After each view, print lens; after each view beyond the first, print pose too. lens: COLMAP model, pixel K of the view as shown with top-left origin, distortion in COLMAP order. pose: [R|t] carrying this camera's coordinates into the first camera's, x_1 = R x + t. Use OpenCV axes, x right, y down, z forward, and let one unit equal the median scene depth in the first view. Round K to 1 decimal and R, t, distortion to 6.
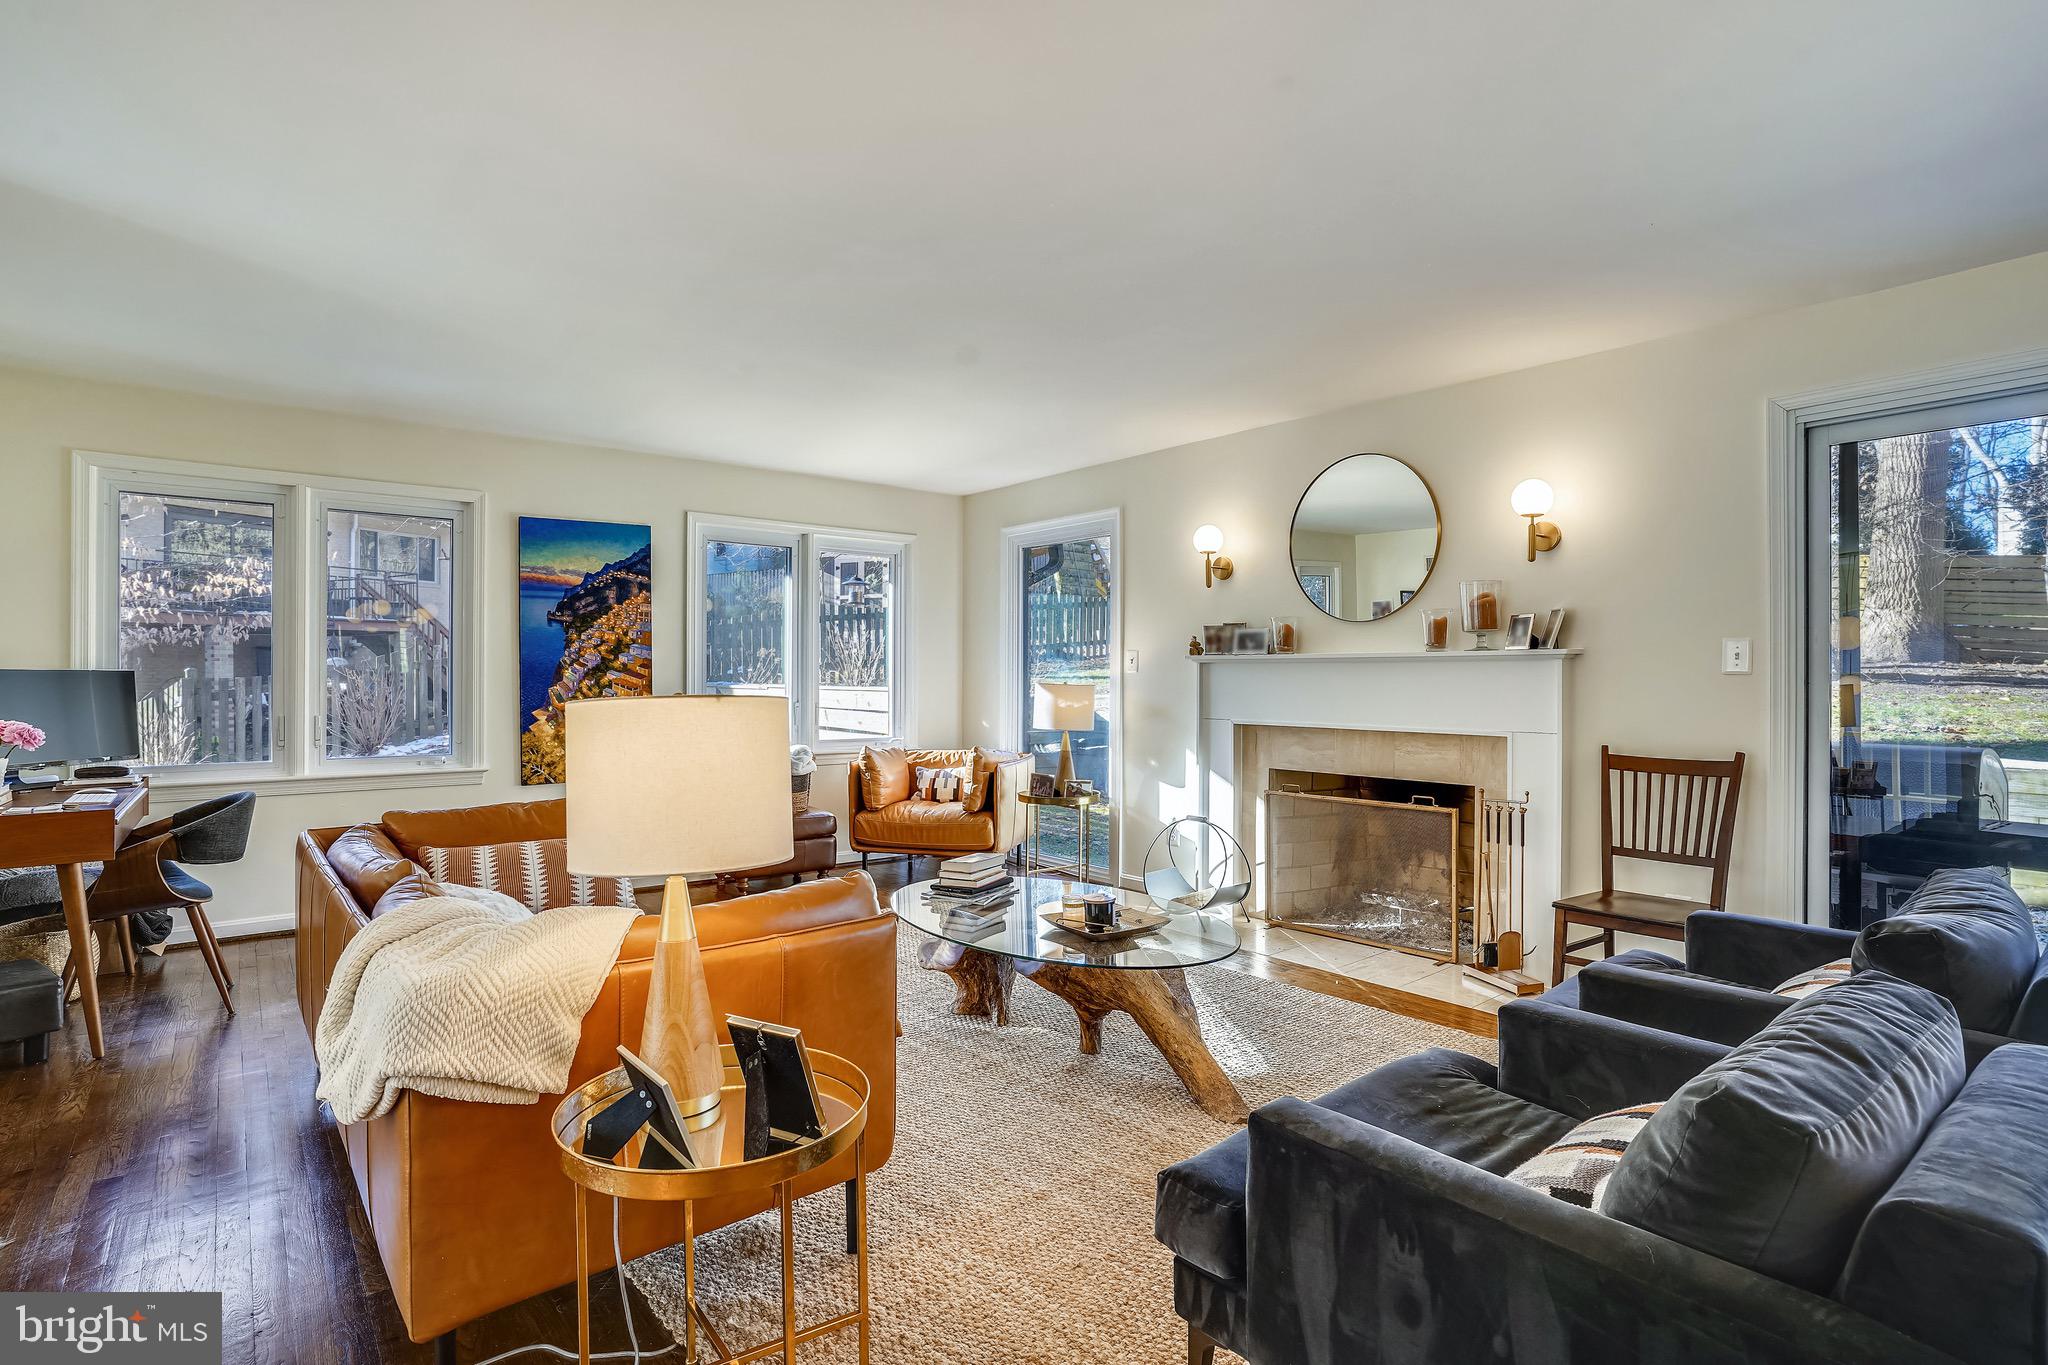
lens RADIAL K [[1007.3, 0, 1002.8], [0, 1007.3, 683.3], [0, 0, 1]] dist [-0.052302, 0.021414]
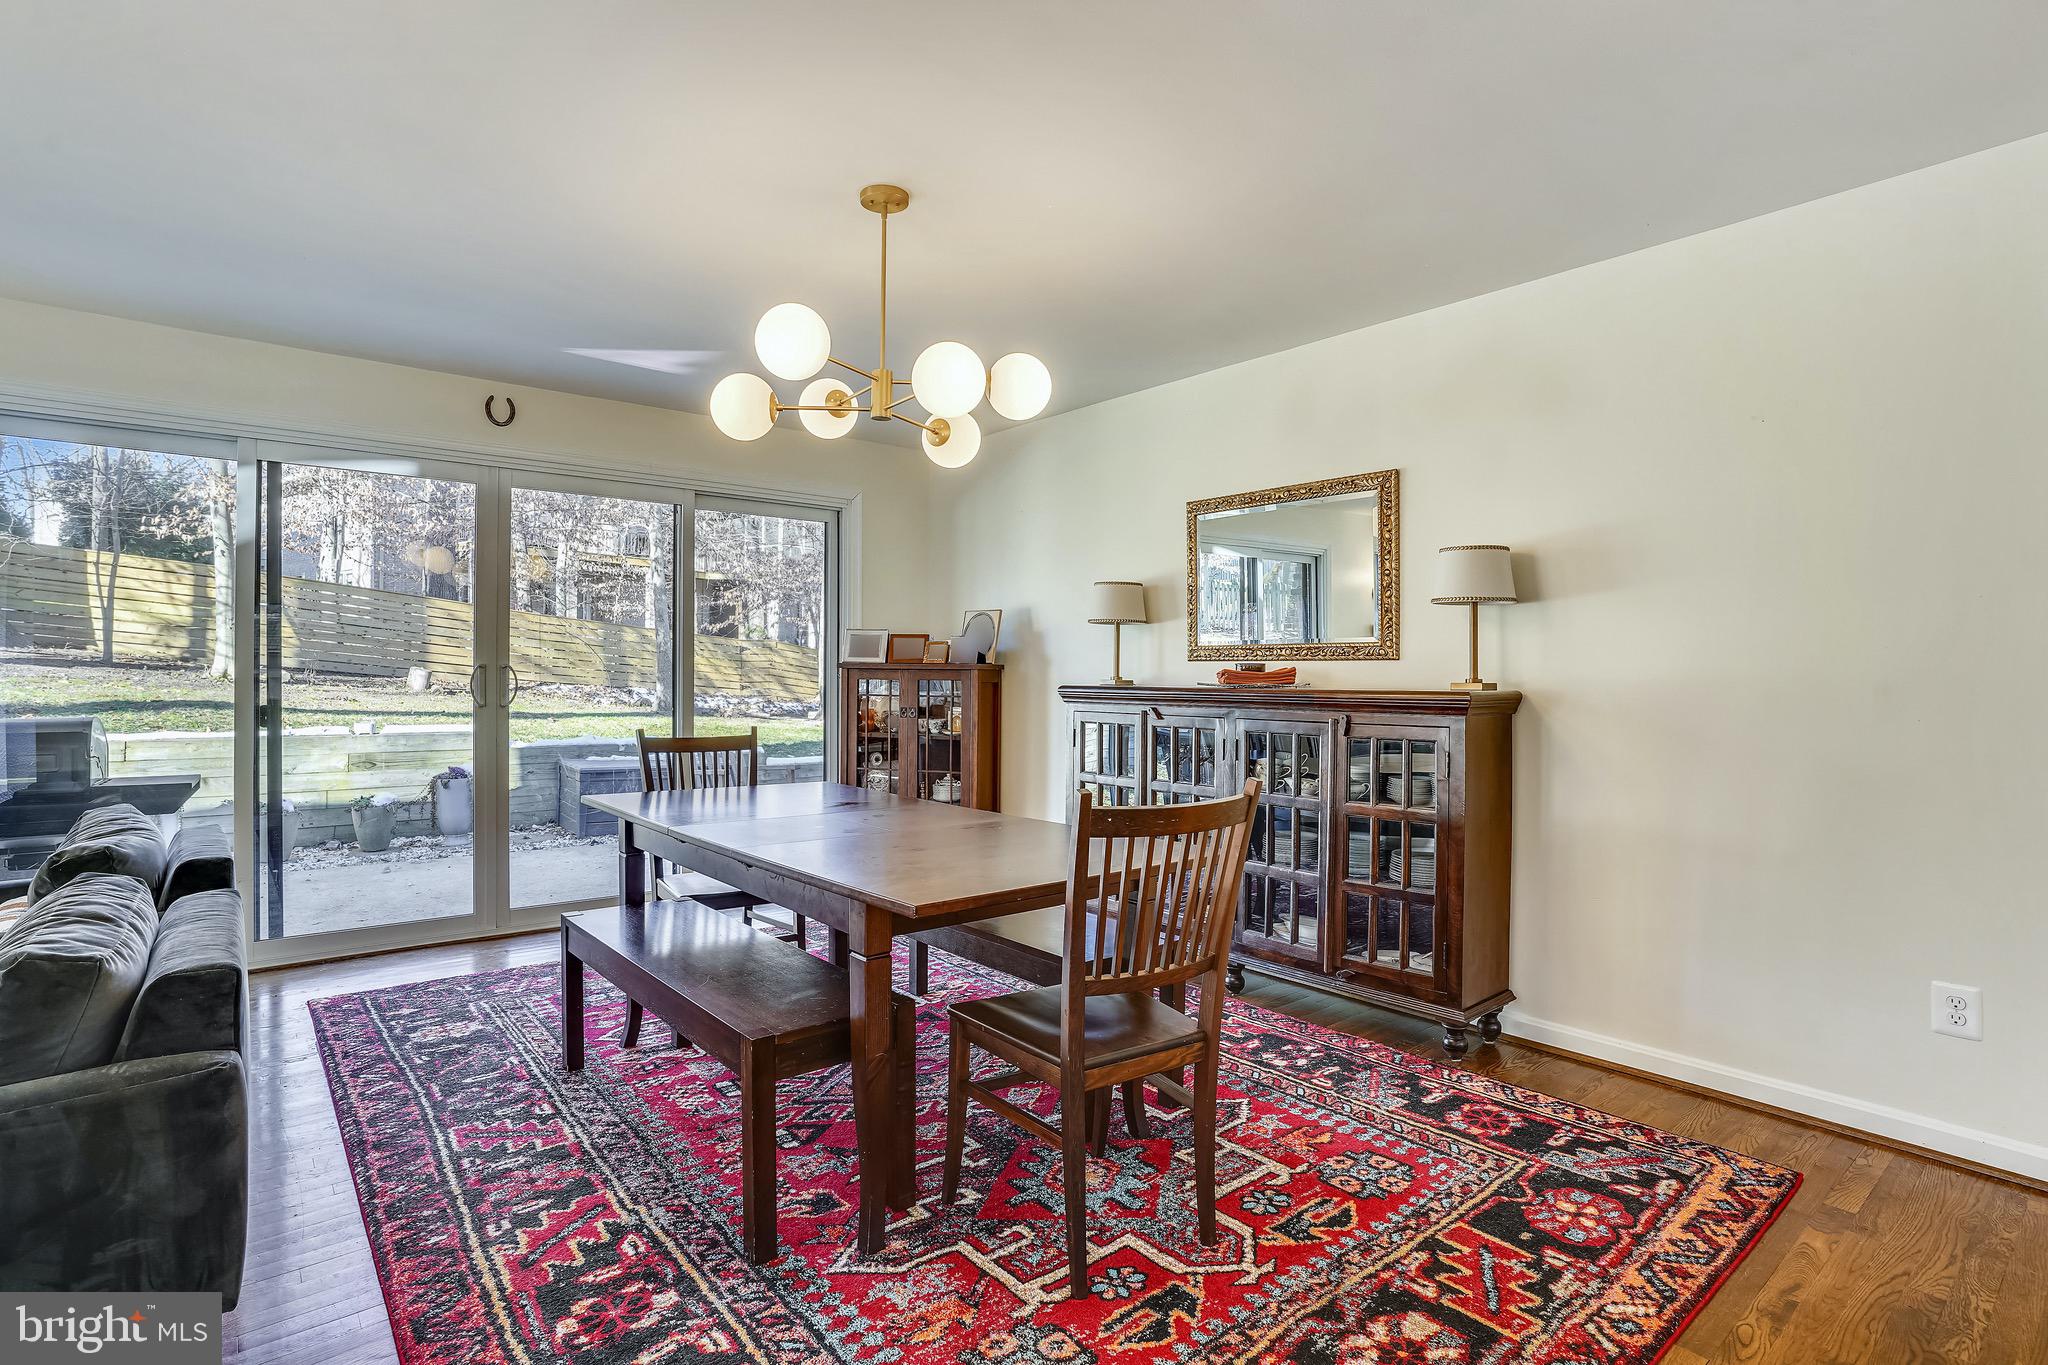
lens RADIAL K [[1007.3, 0, 1026.8], [0, 1007.3, 672.7], [0, 0, 1]] dist [-0.052302, 0.021414]
pose [[-0.020679, -0.003395, 0.999780, -0.129471], [0.000185, 0.999994, 0.003400, 0.005780], [-0.999786, 0.000255, -0.020678, -0.069680]]
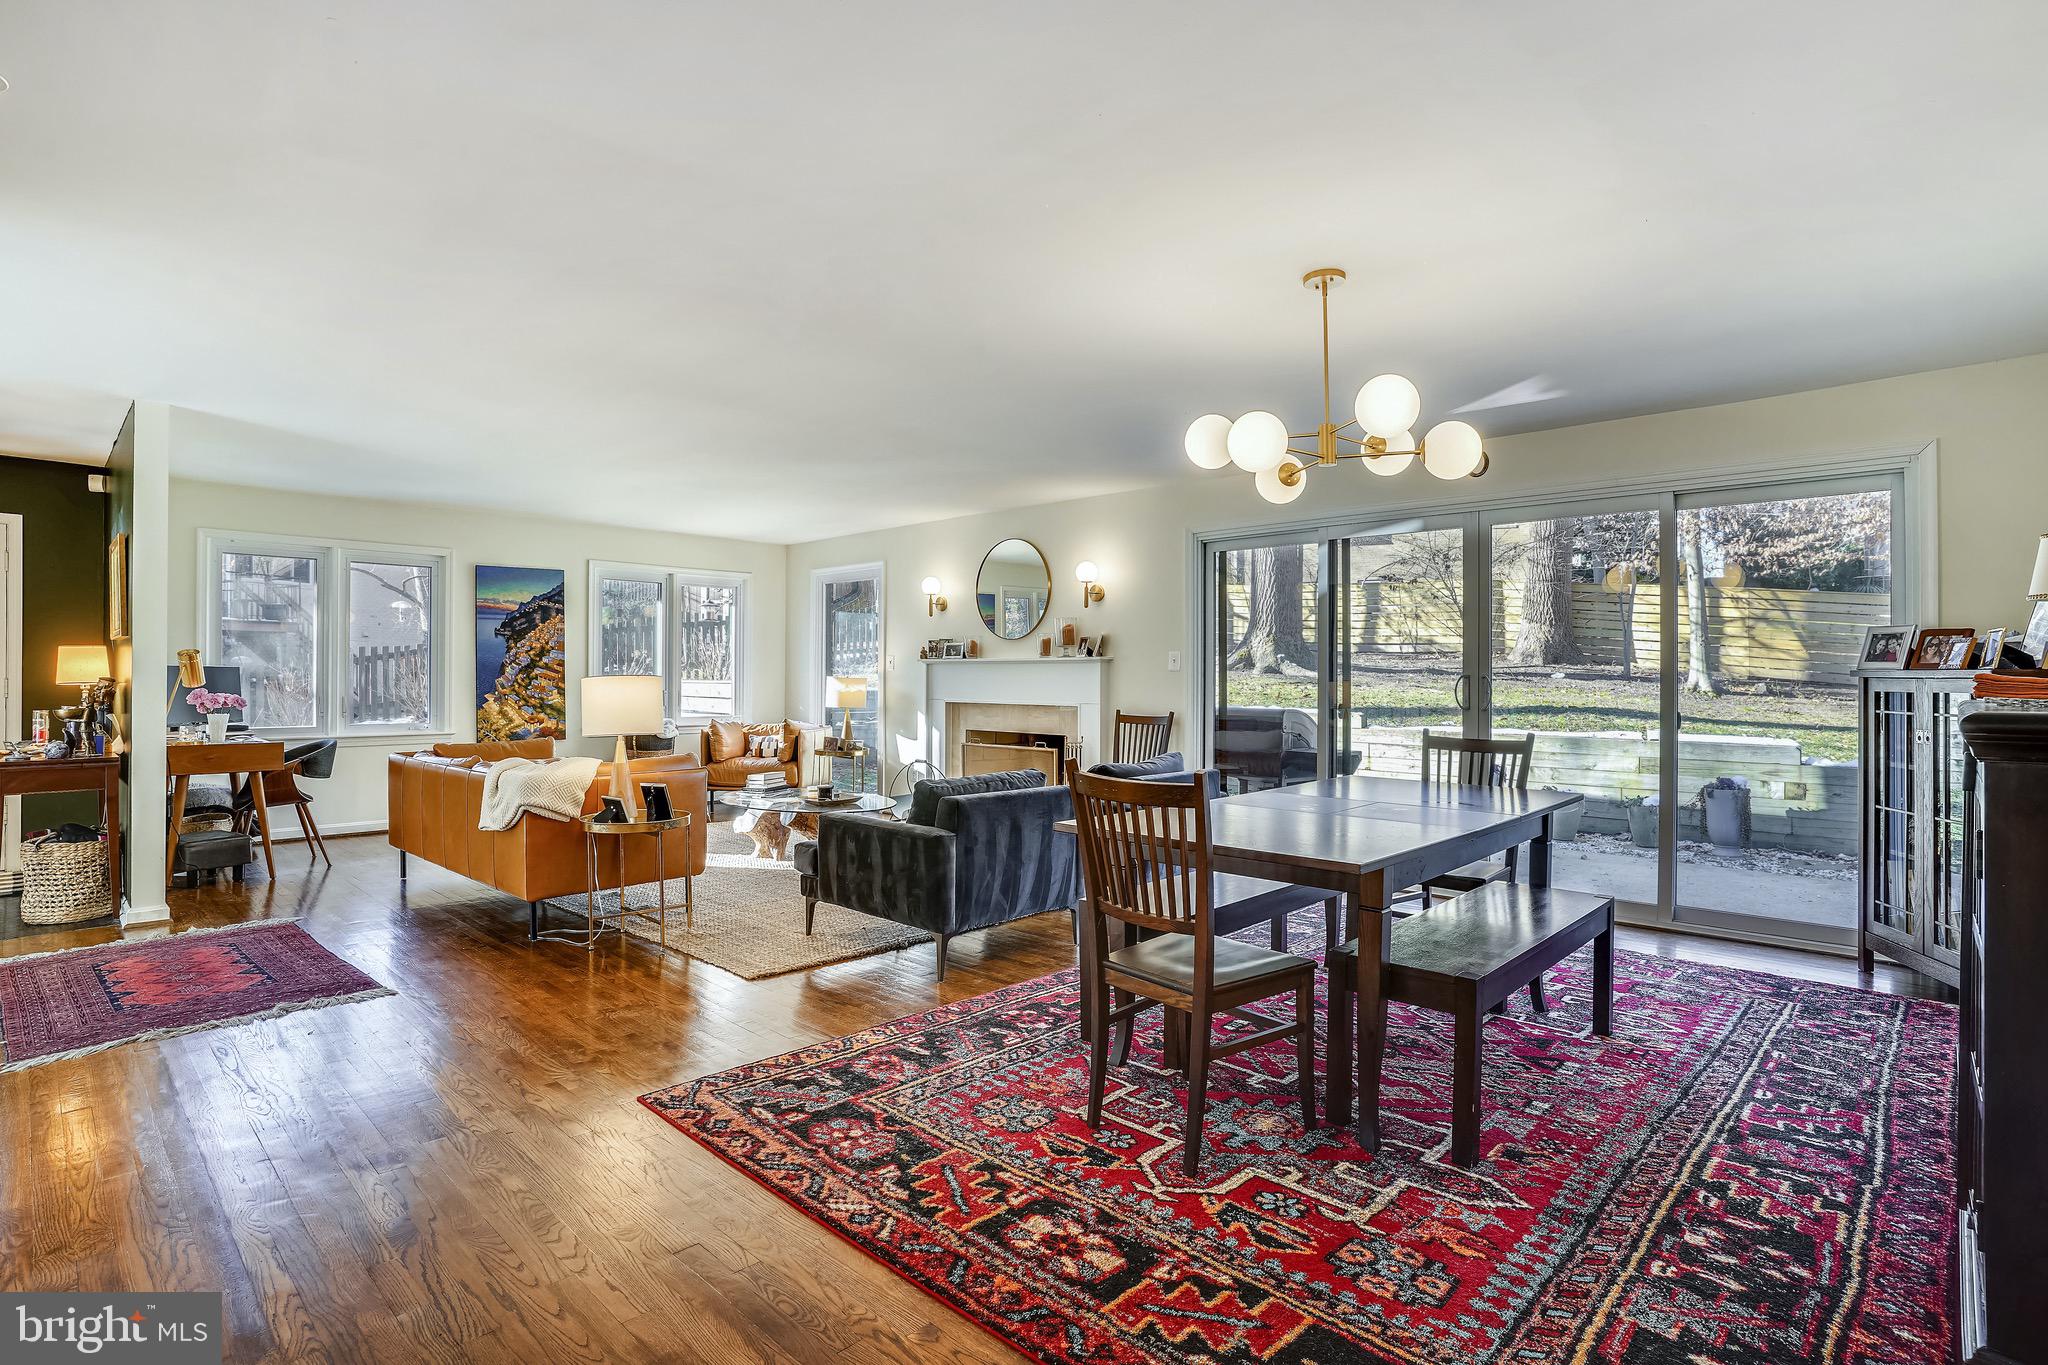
lens RADIAL K [[1007.3, 0, 1003.3], [0, 1007.3, 679.4], [0, 0, 1]] dist [-0.052302, 0.021414]
pose [[0.992376, 0.000988, 0.123246, 0.120791], [-0.000575, 0.999994, -0.003391, 0.009706], [-0.123248, 0.003294, 0.992370, -0.588552]]
